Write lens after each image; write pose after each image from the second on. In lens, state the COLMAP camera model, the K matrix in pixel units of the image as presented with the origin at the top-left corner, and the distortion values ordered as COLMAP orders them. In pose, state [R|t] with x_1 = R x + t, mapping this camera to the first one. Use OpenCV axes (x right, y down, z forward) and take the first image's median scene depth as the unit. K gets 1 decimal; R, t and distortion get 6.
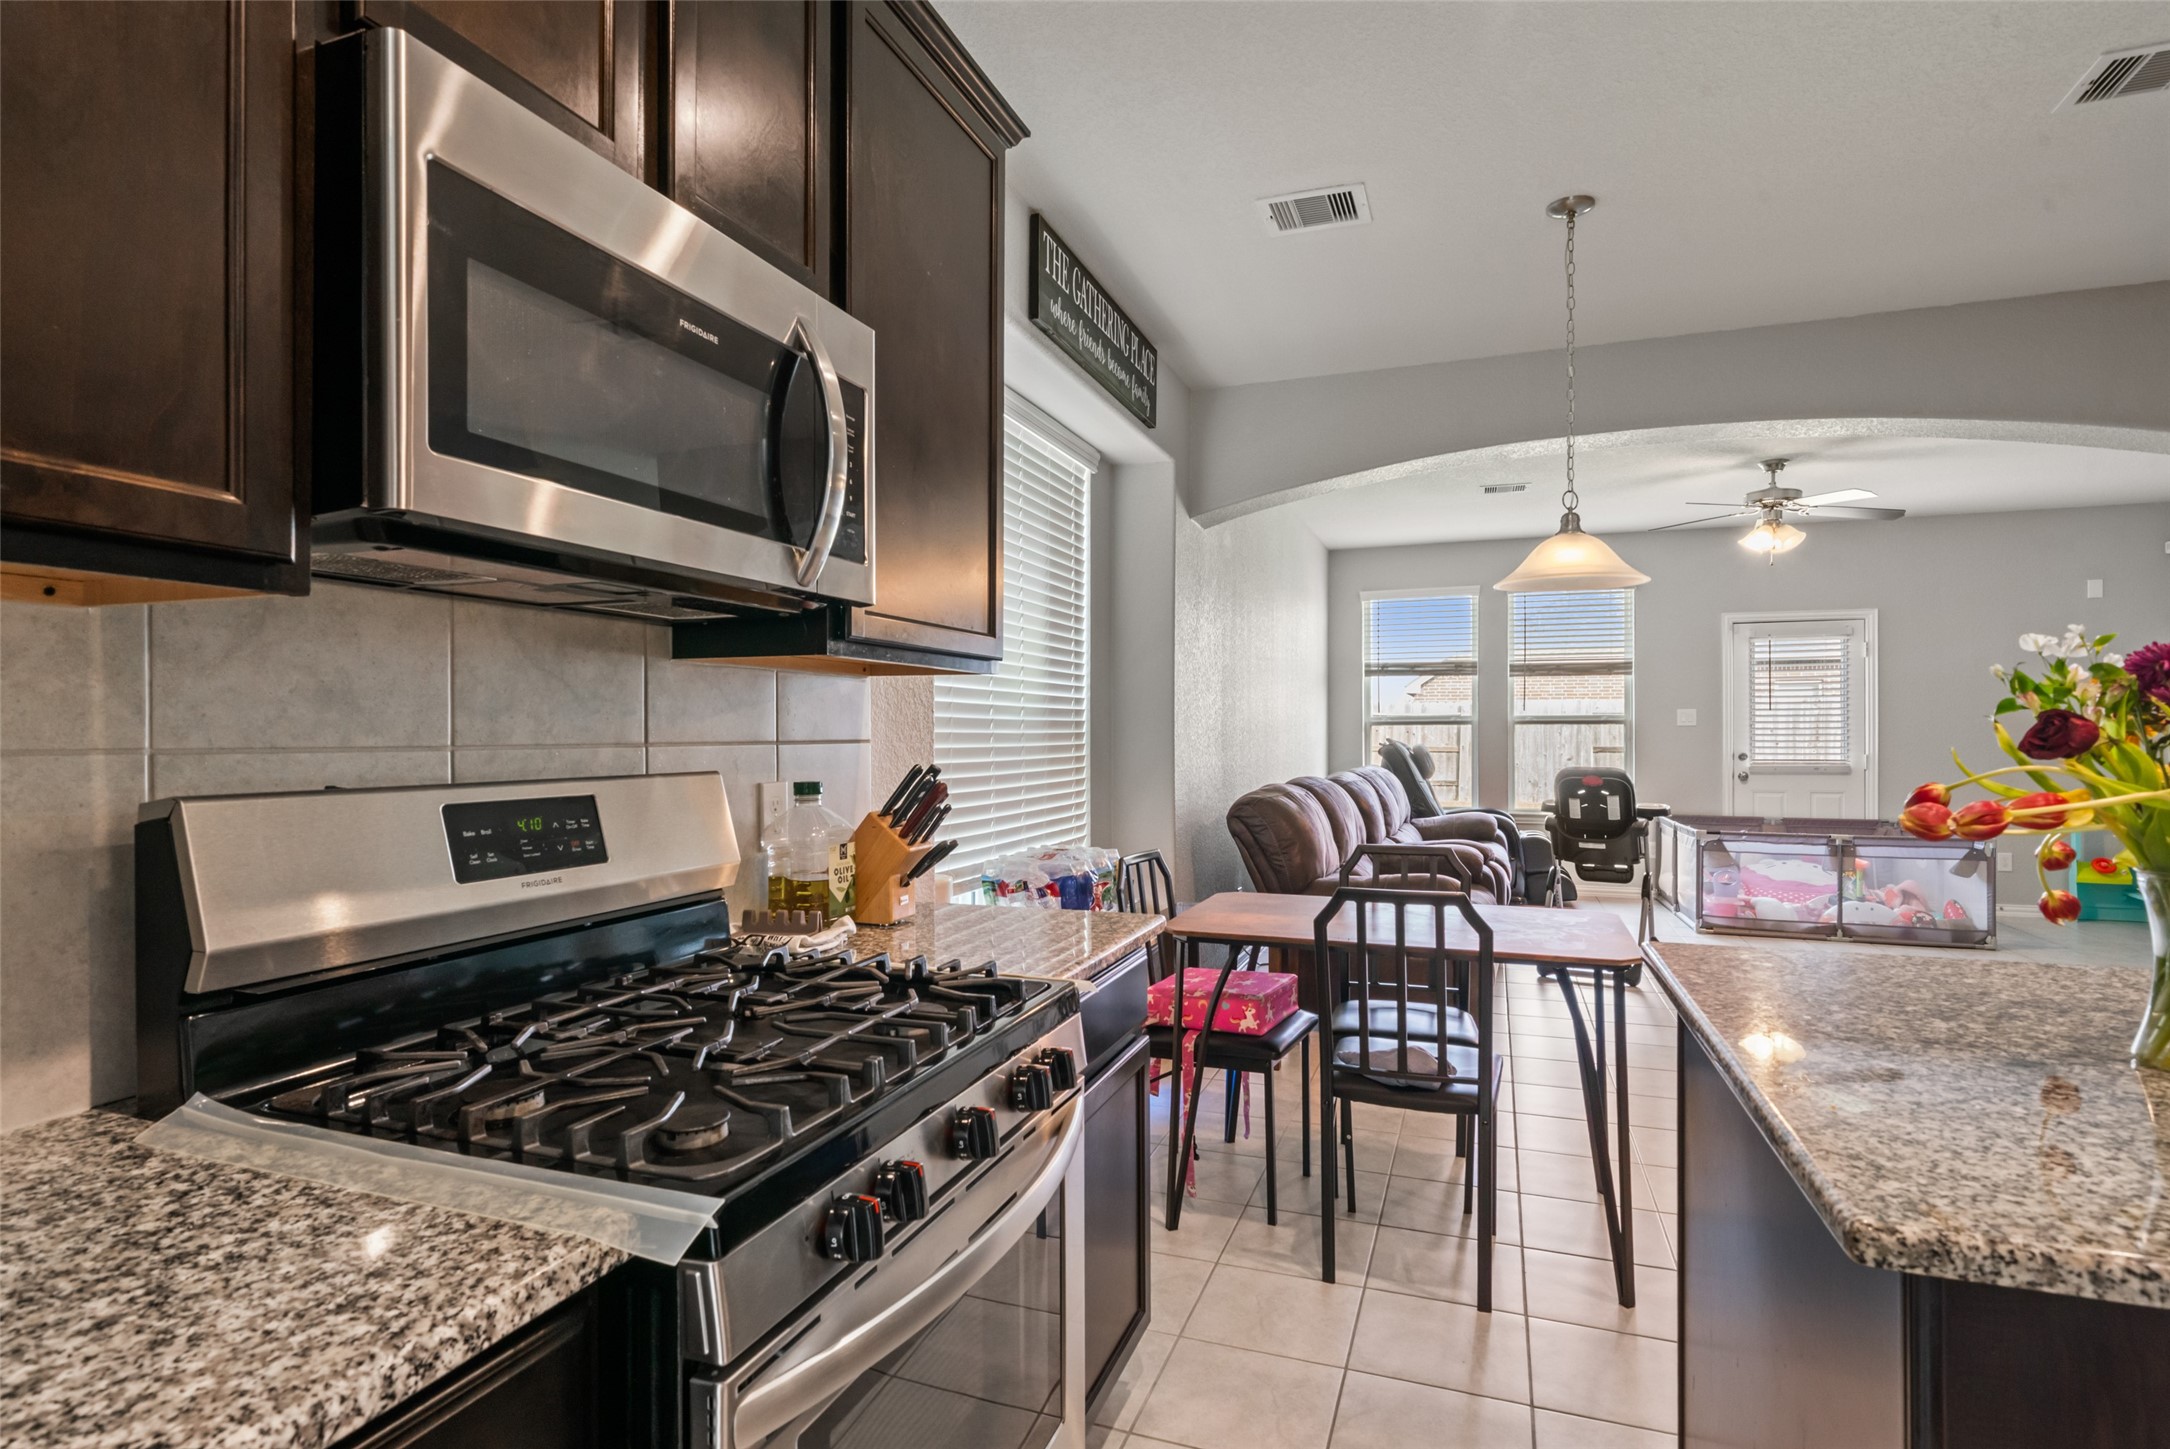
lens RADIAL K [[1082.6, 0, 1085.0], [0, 1082.6, 724.5], [0, 0, 1]] dist [0.001885, 0.000086]
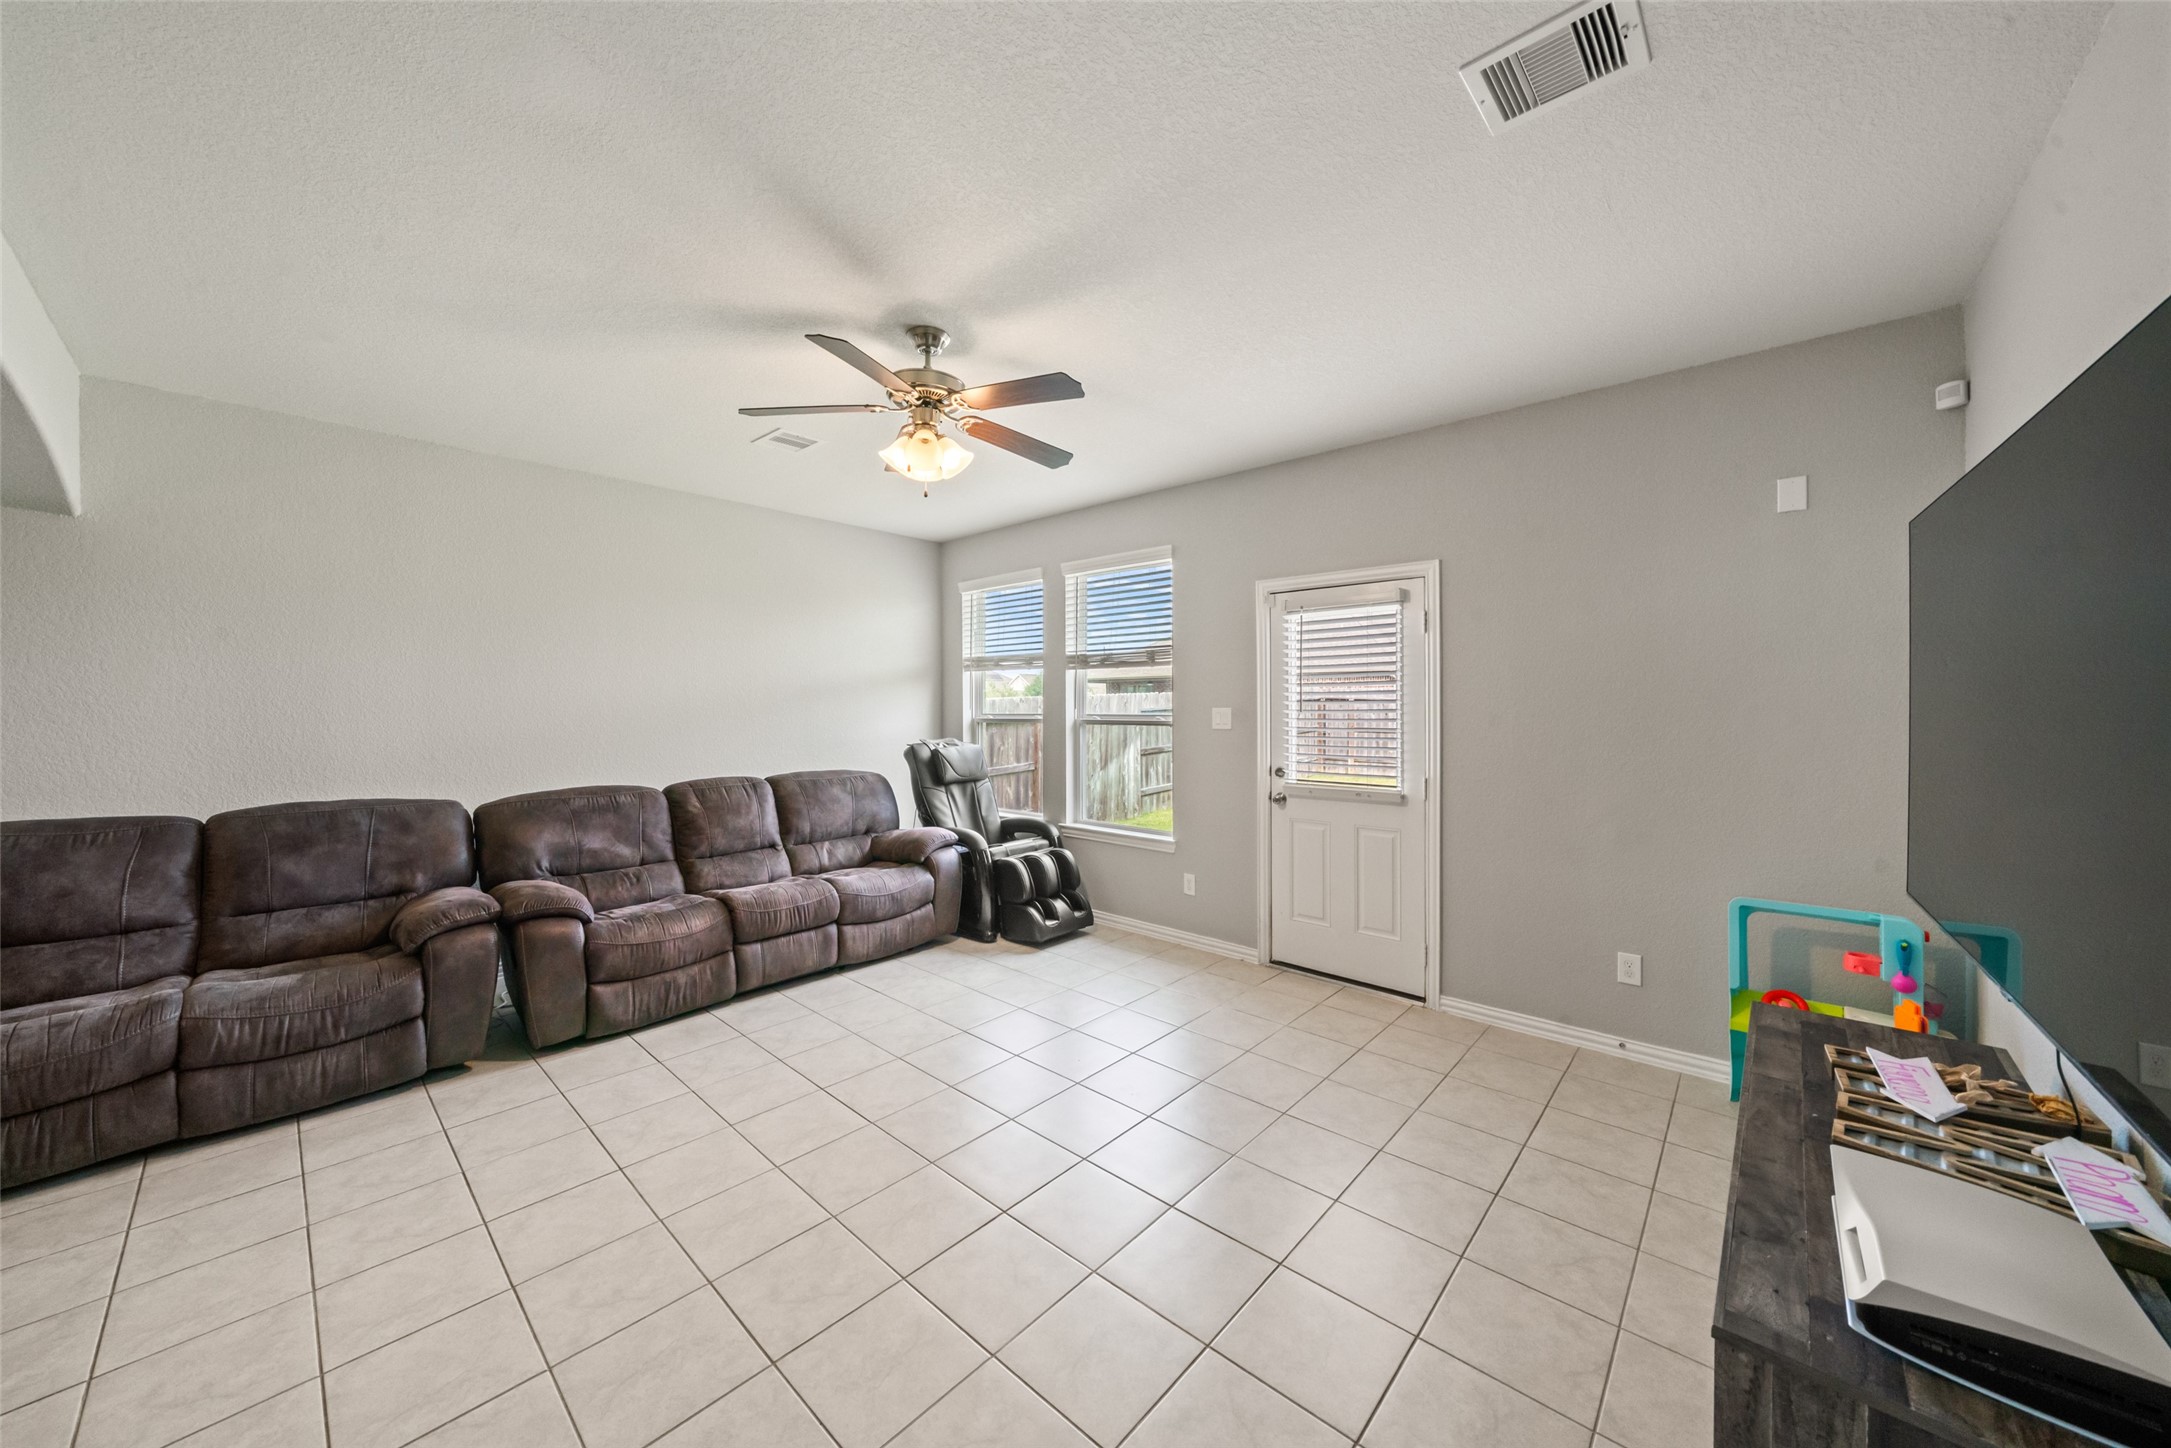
lens RADIAL K [[757.2, 0, 1083.2], [0, 757.2, 723.7], [0, 0, 1]] dist [-0.004664, 0.000142]
pose [[0.926509, 0.007795, -0.376192, 0.667931], [0.005477, 0.999400, 0.034196, -0.022076], [0.376233, -0.033743, 0.925911, 0.457575]]
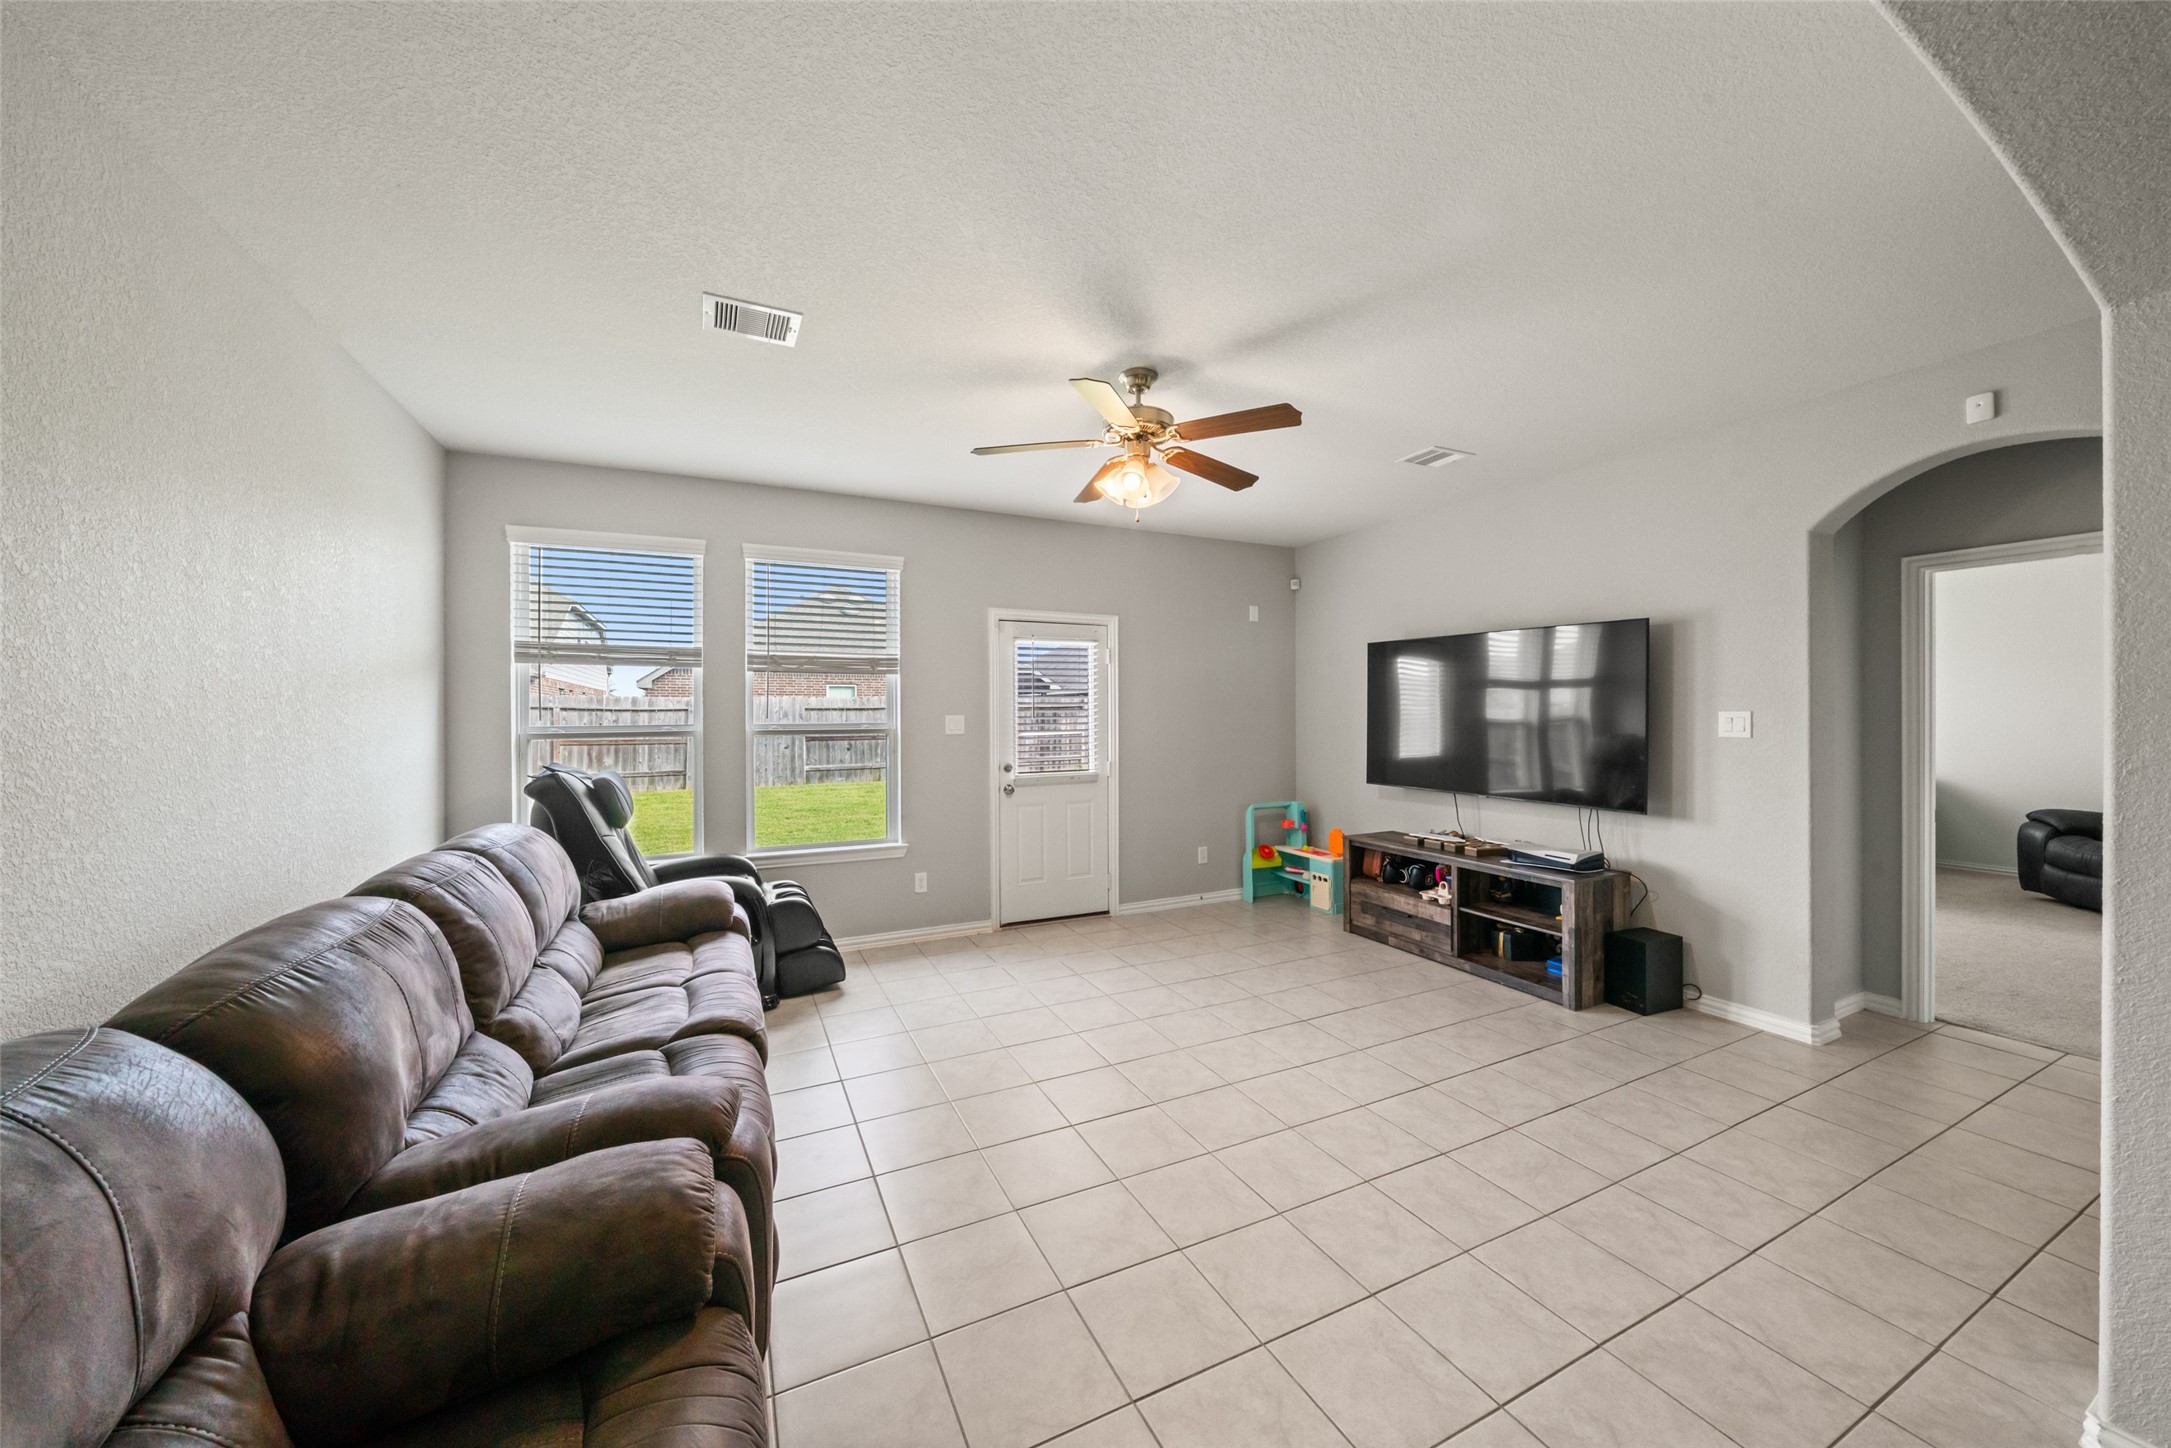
lens RADIAL K [[751.2, 0, 1074.8], [0, 751.2, 729.3], [0, 0, 1]] dist [-0.007100, 0.000194]
pose [[0.699074, -0.018350, 0.714814, 0.191817], [-0.004029, 0.999554, 0.029599, -0.021208], [-0.715038, -0.023572, 0.698688, 0.510132]]
